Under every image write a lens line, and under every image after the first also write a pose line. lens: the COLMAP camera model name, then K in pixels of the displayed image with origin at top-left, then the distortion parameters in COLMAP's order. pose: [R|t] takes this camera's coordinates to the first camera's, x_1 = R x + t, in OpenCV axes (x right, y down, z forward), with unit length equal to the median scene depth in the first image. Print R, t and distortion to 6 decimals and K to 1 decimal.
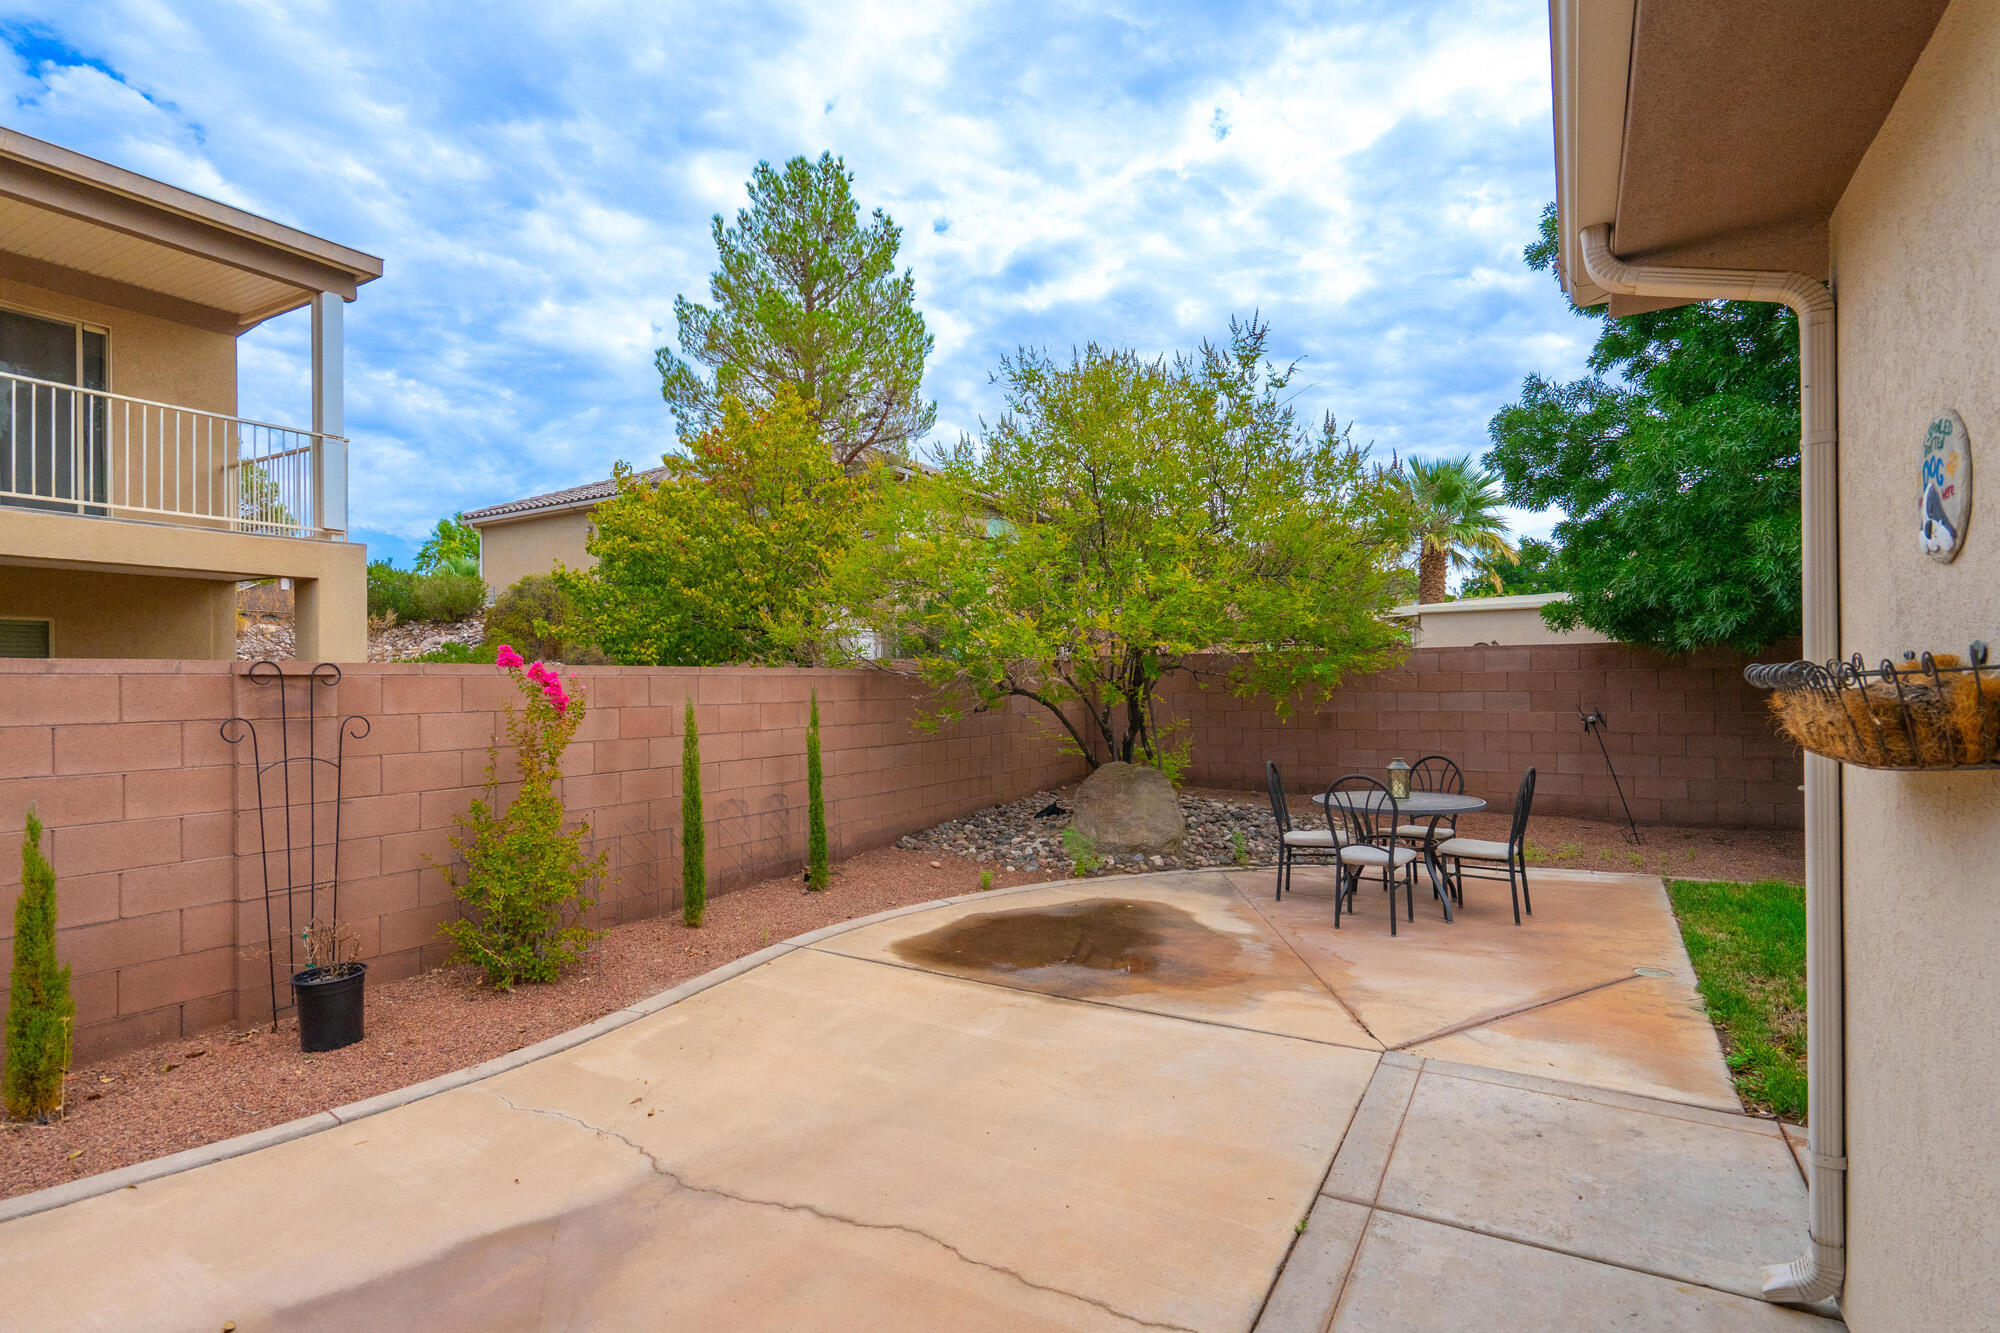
lens RADIAL K [[953.9, 0, 1000.0], [0, 953.9, 666.5], [0, 0, 1]] dist [-0.001649, -0.000025]
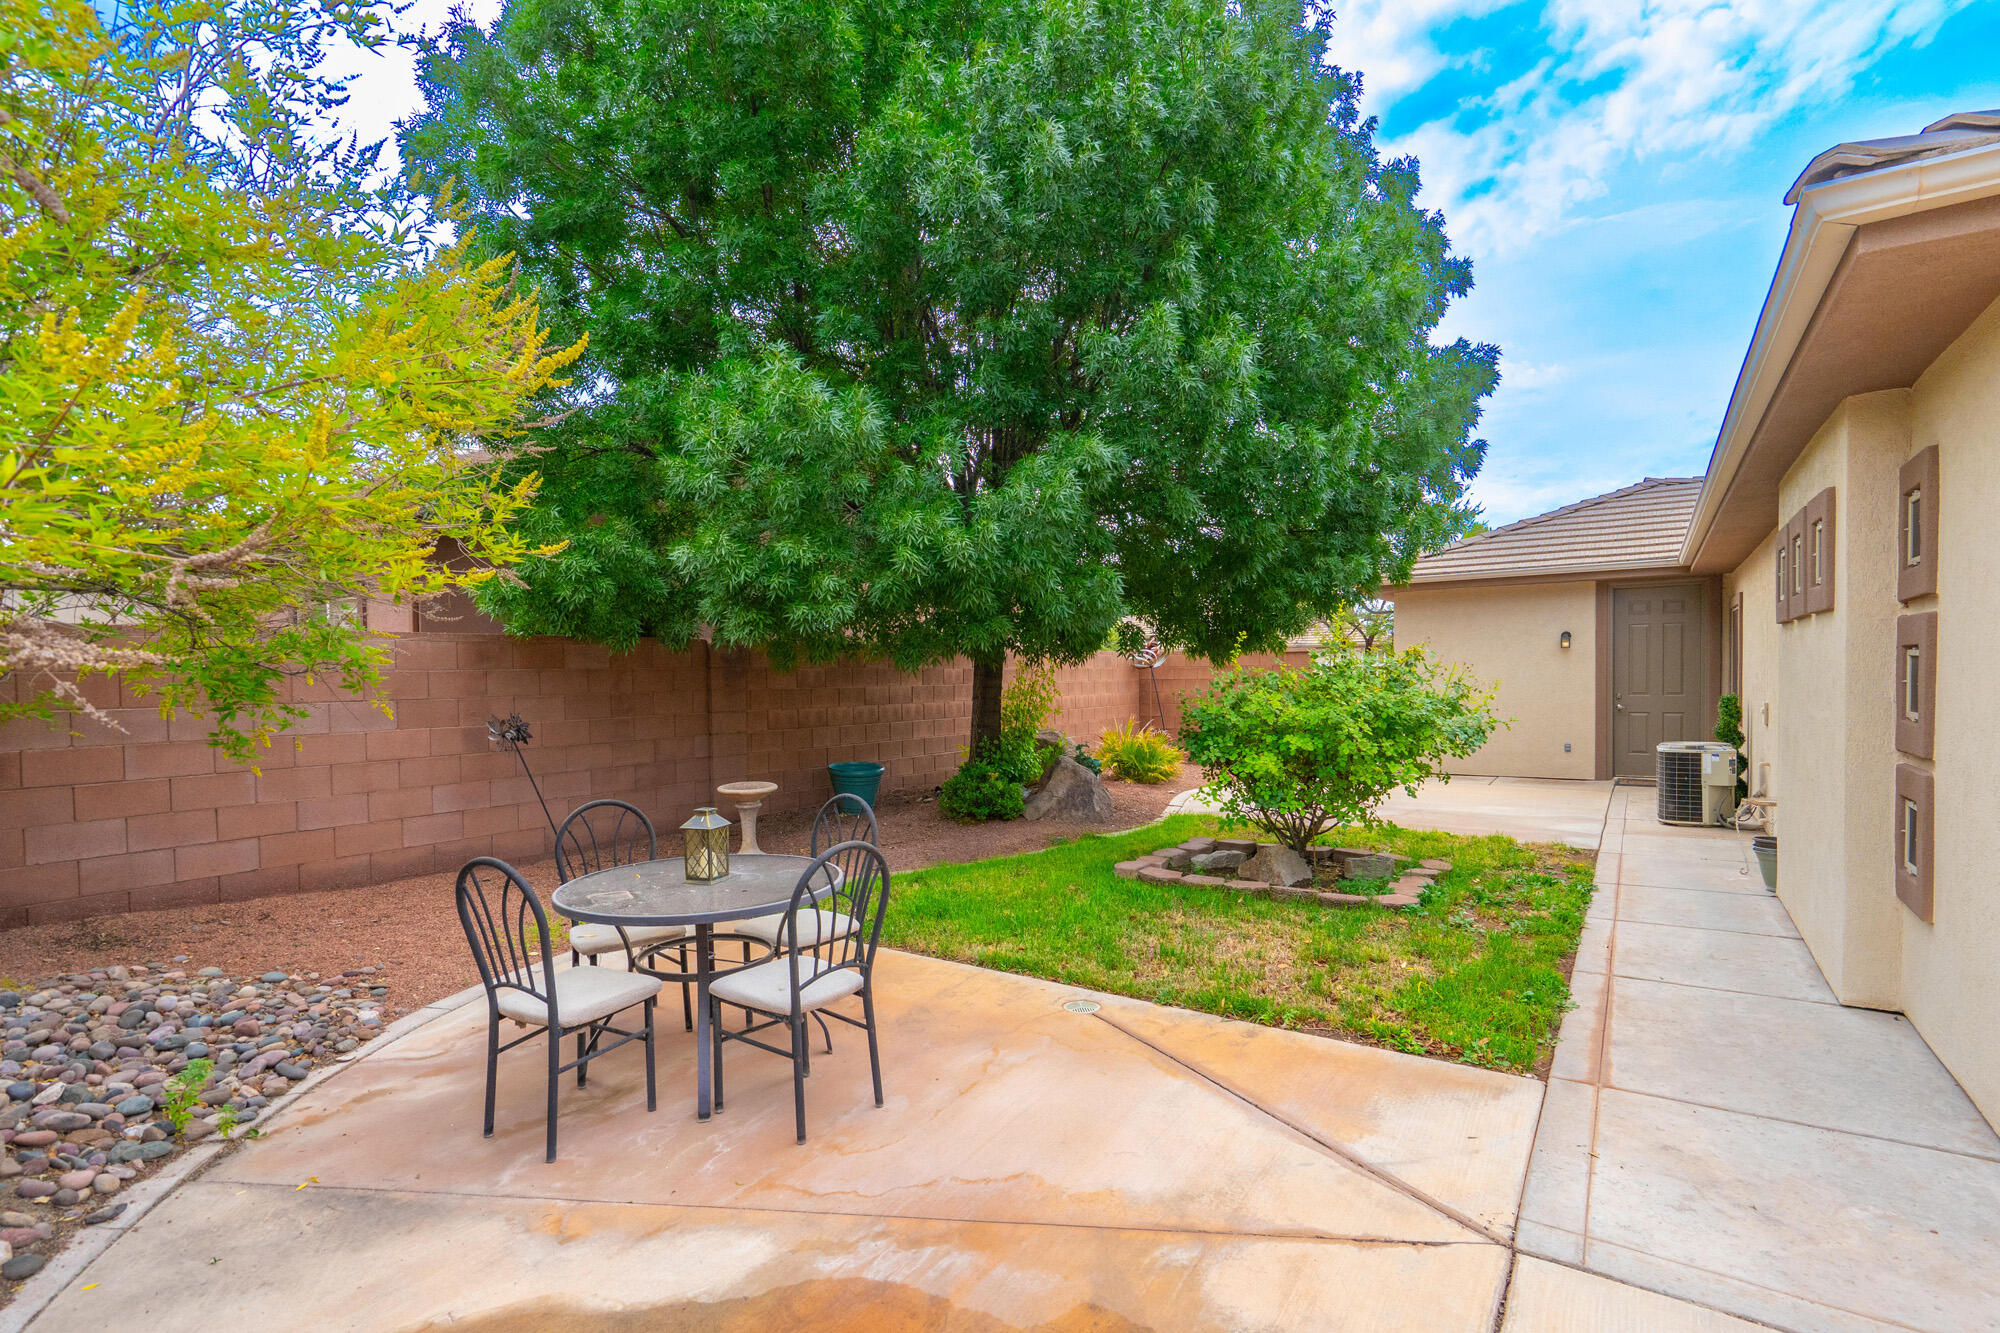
lens RADIAL K [[959.9, 0, 986.9], [0, 959.9, 701.9], [0, 0, 1]] dist [-0.000094, 0.000532]
pose [[0.070701, -0.018386, 0.997328, -0.119638], [-0.001837, 0.999826, 0.018562, 0.017184], [-0.997496, -0.003145, 0.070655, 0.644560]]
